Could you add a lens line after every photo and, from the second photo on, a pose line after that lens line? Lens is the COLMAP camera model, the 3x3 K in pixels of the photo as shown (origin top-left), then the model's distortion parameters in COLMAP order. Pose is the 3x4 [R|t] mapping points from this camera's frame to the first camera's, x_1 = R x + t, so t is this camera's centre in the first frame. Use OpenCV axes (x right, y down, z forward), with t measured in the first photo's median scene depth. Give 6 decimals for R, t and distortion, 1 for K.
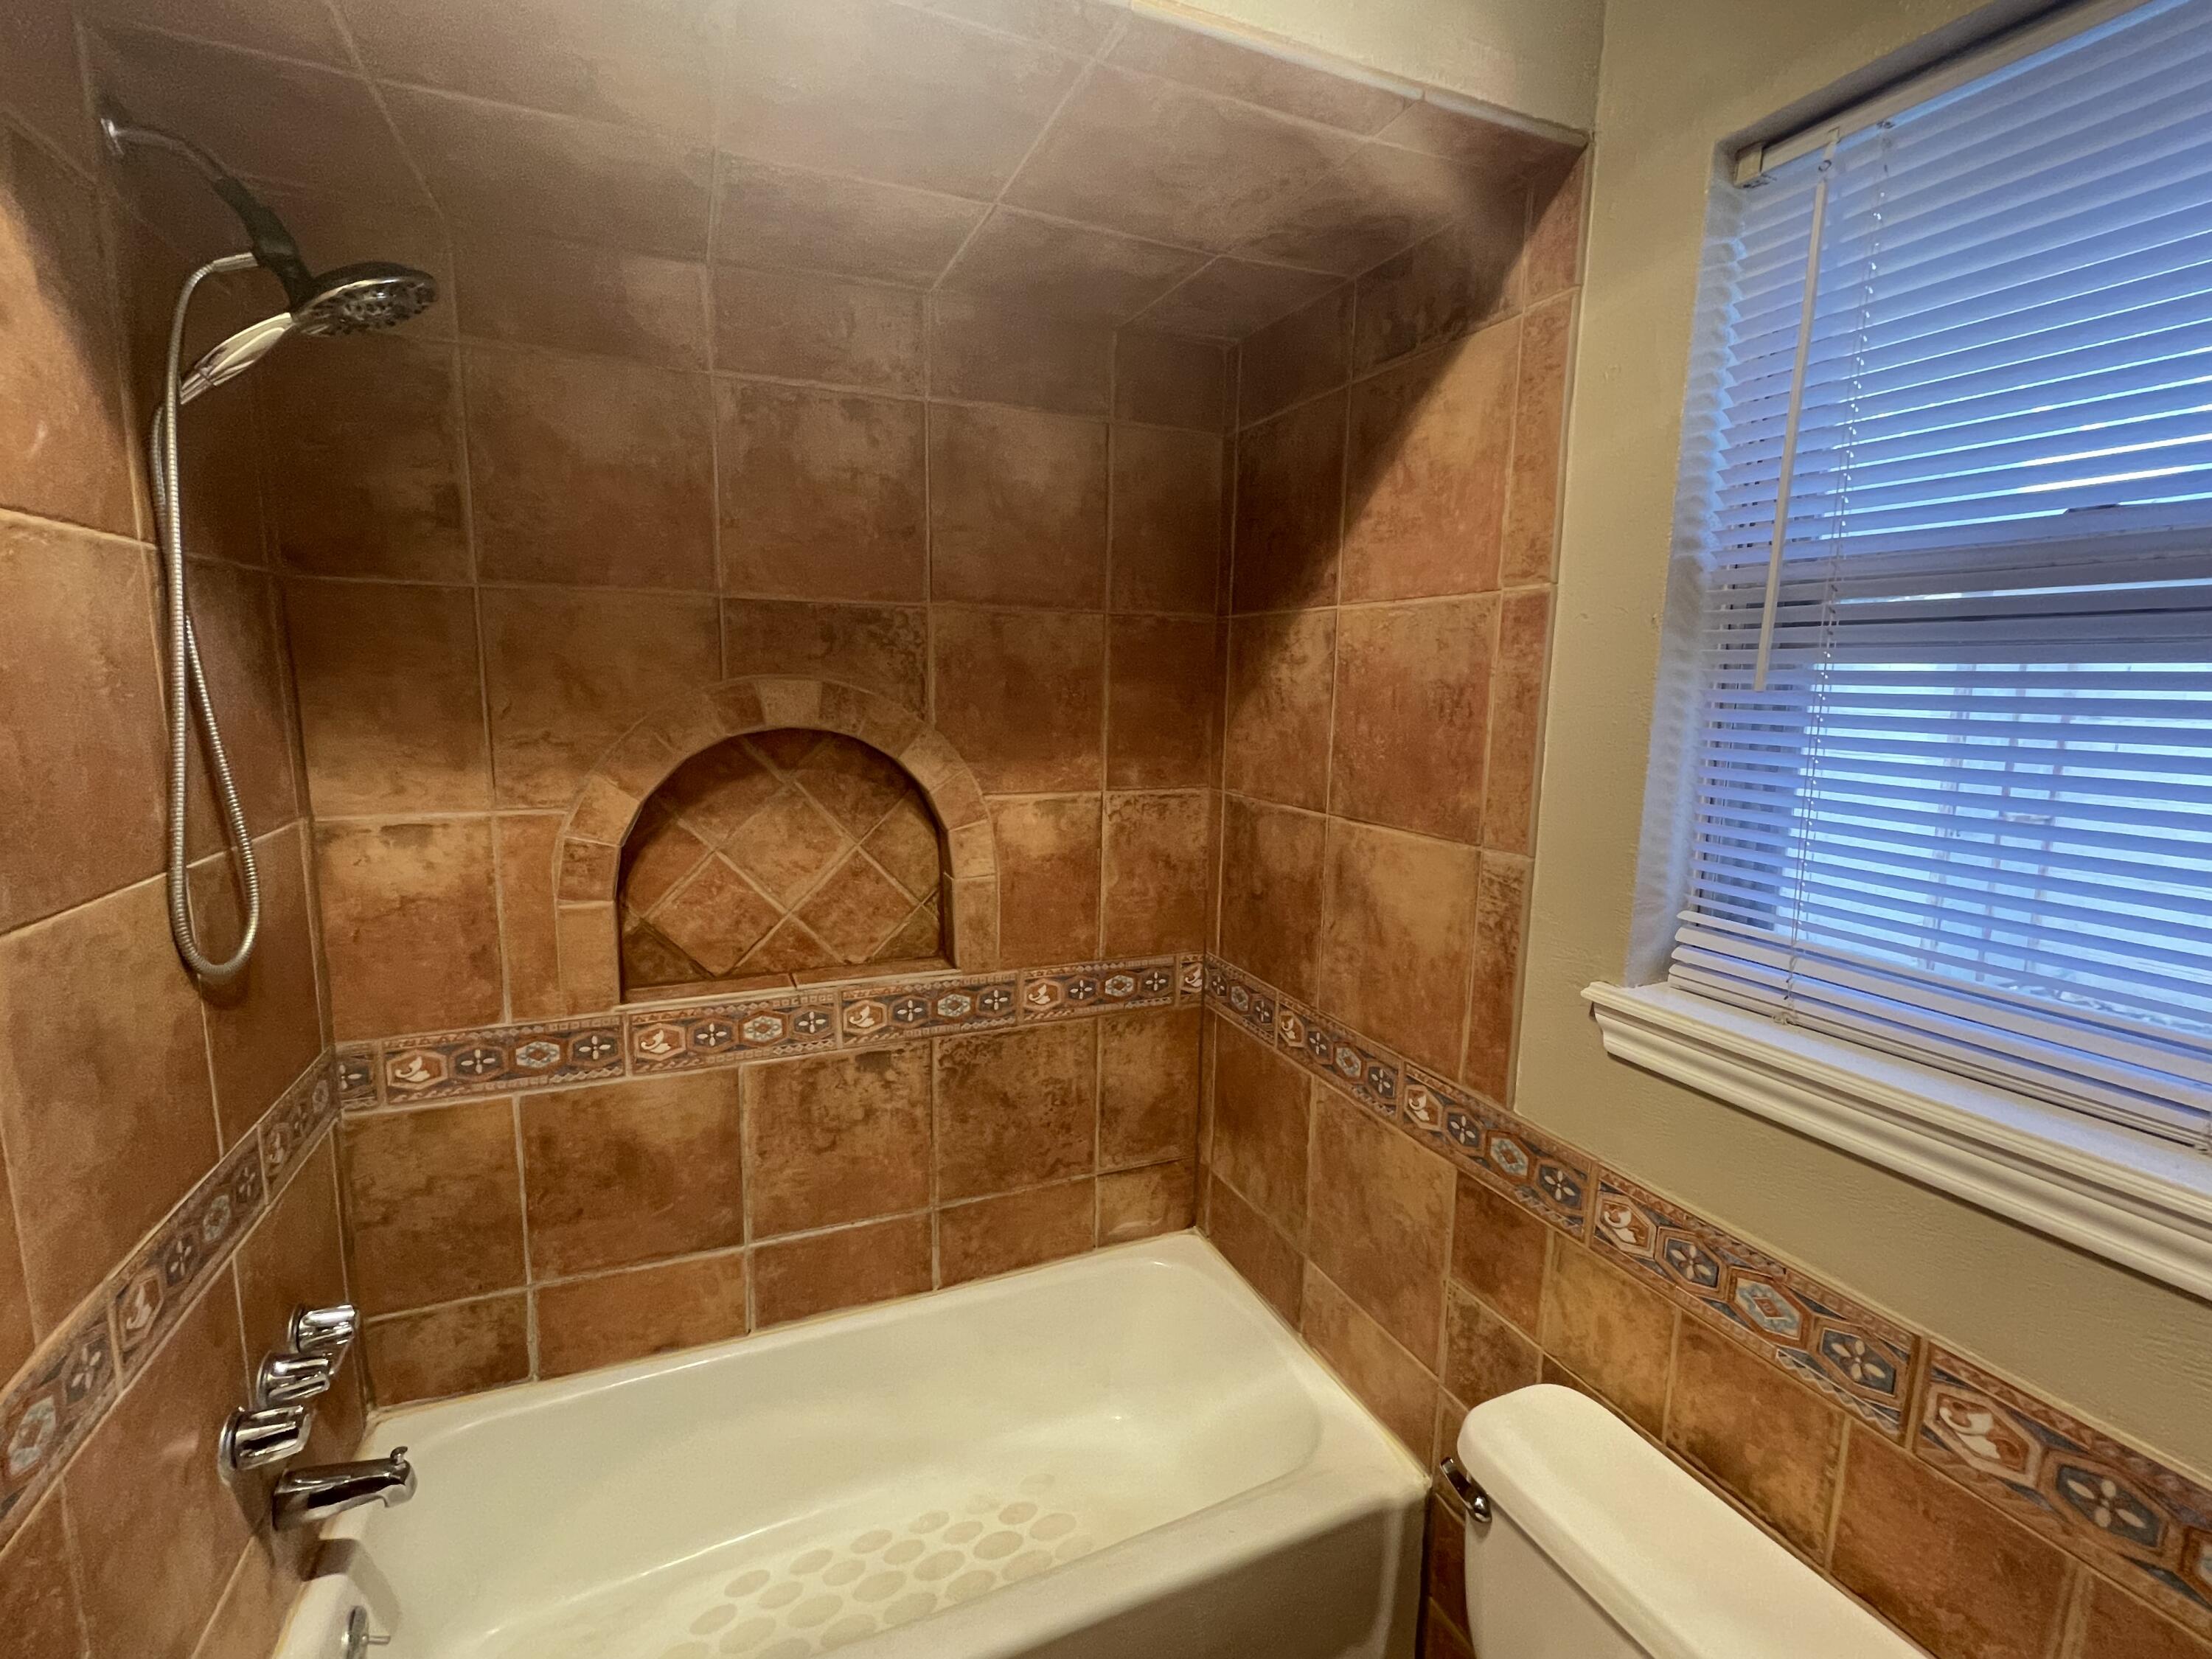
lens RADIAL K [[982.6, 0, 1101.3], [0, 982.6, 822.3], [0, 0, 1]] dist [-0.003098, 0.000262]
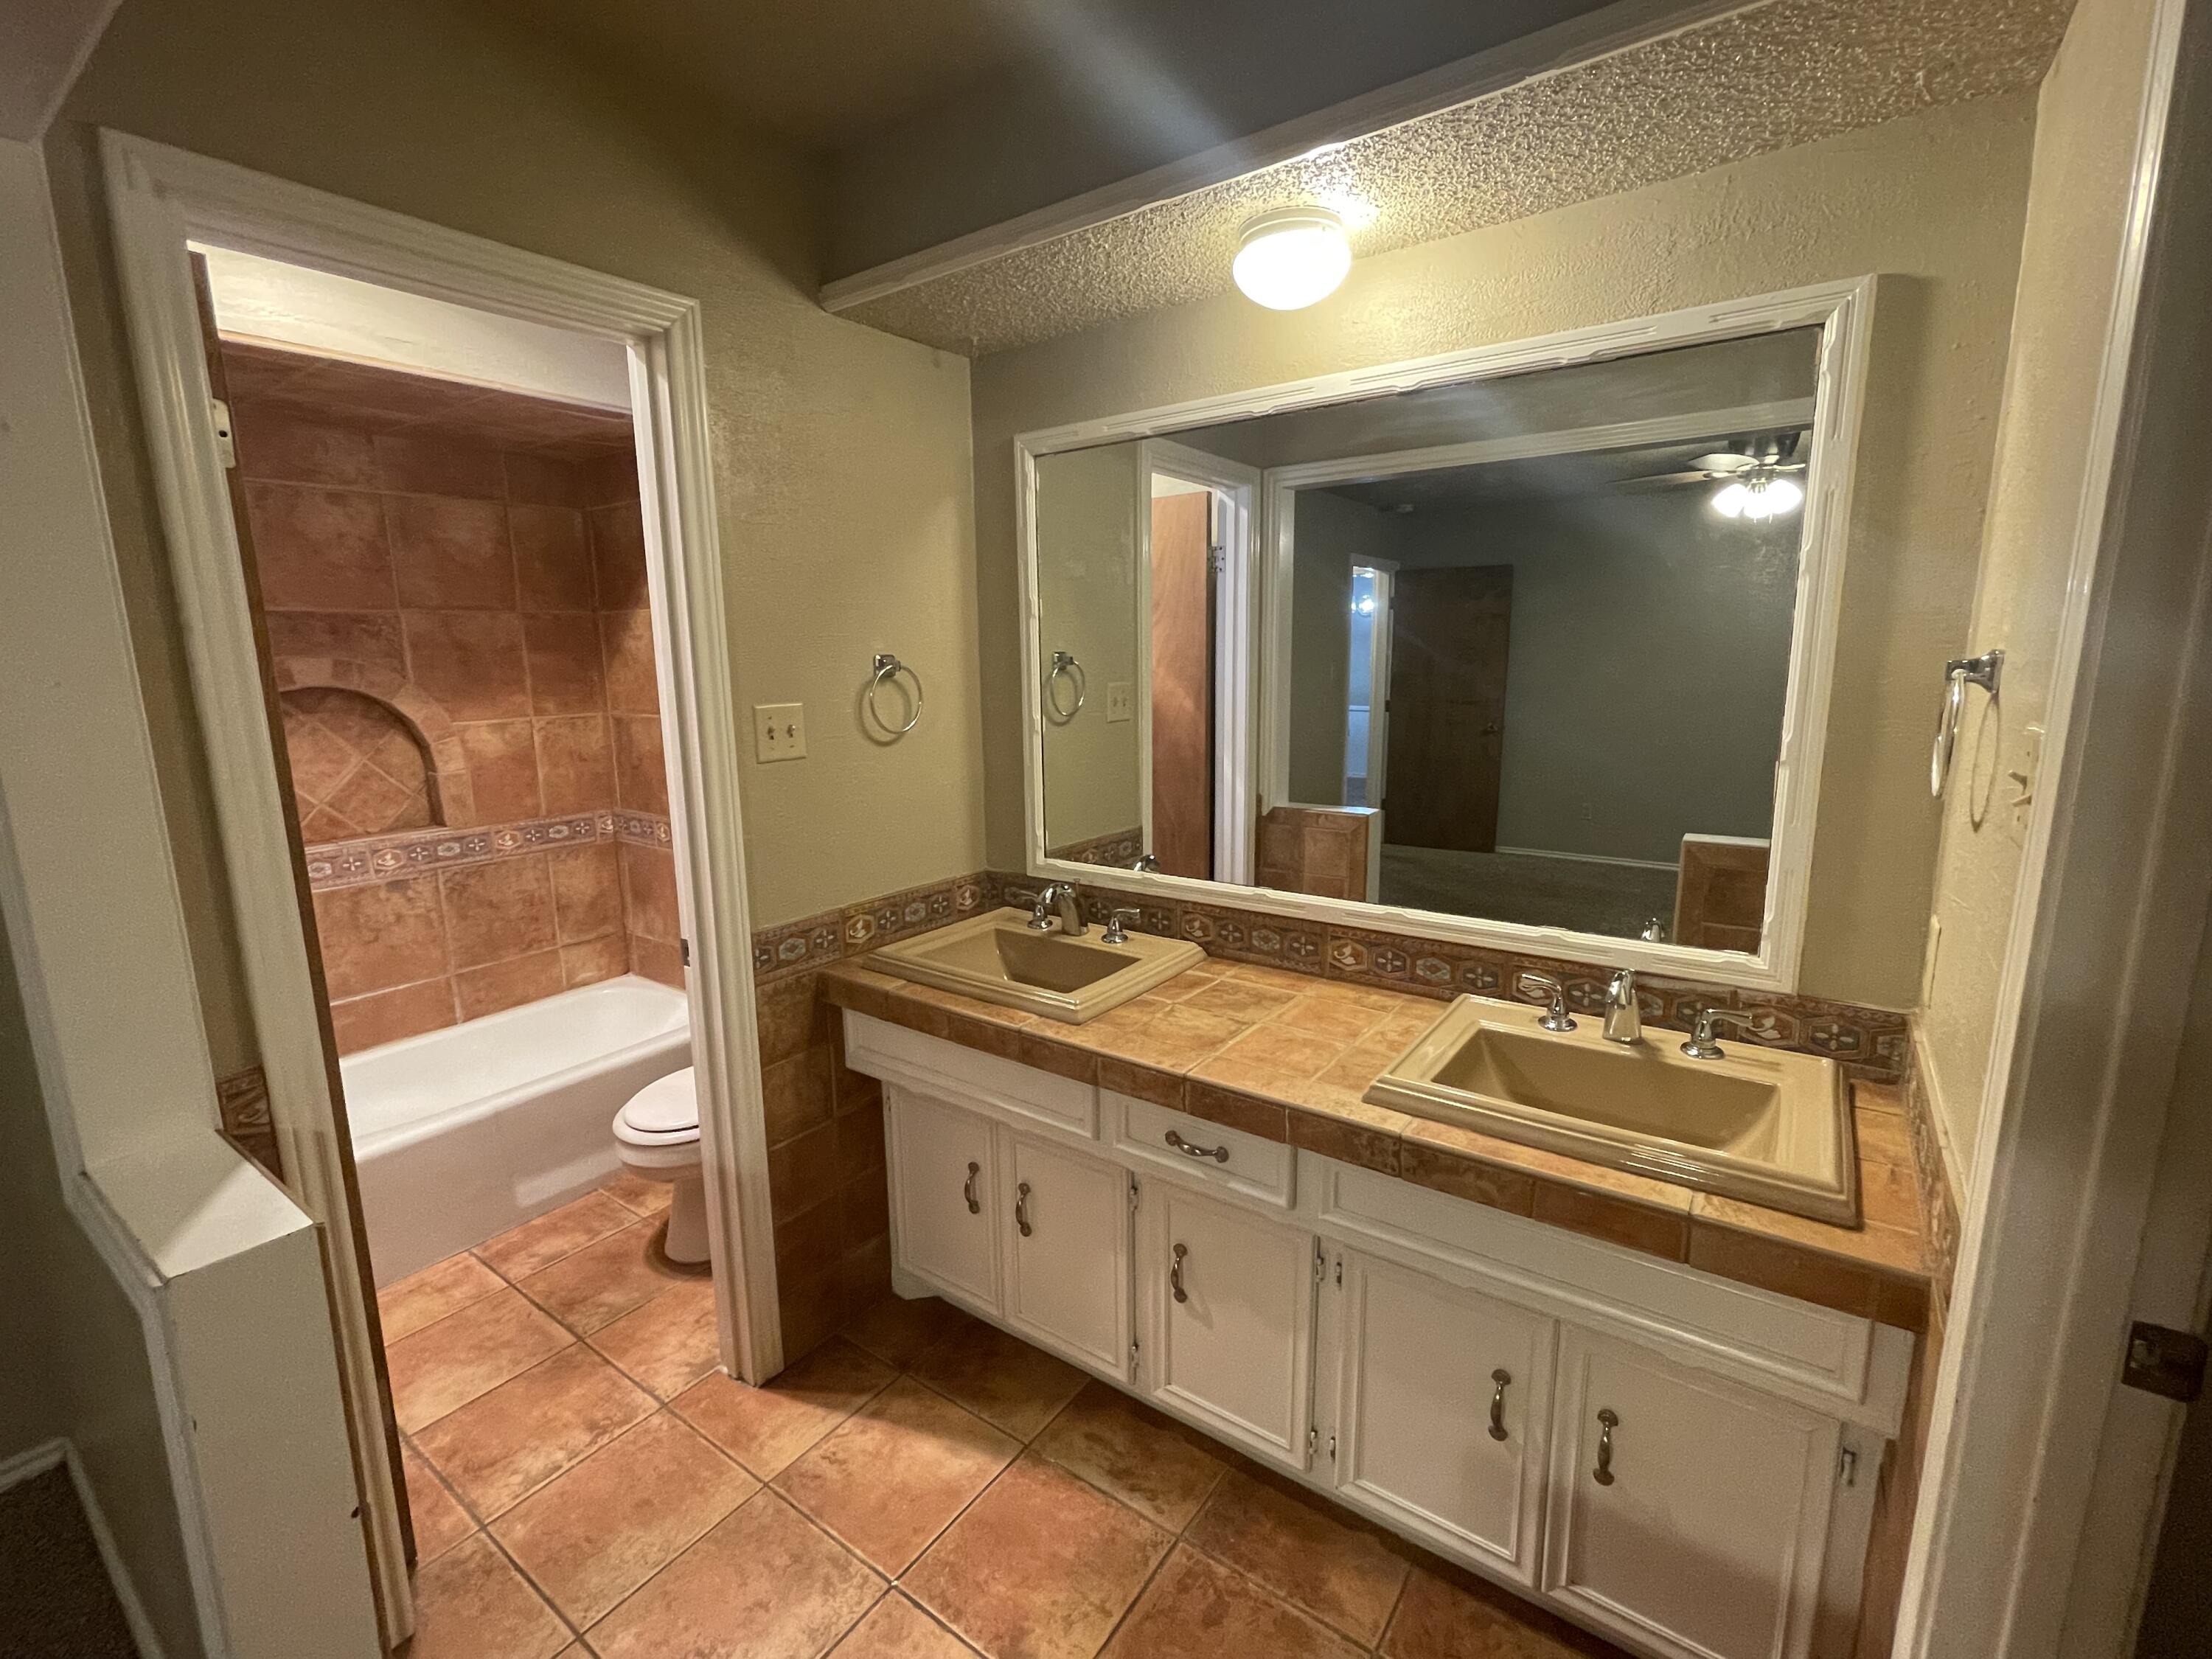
lens RADIAL K [[982.6, 0, 1088.4], [0, 982.6, 824.0], [0, 0, 1]] dist [-0.003098, 0.000262]
pose [[0.863360, -0.124350, 0.489026, -0.020524], [0.105164, 0.992220, 0.066638, 0.144702], [-0.493508, -0.006104, 0.869720, -0.982567]]
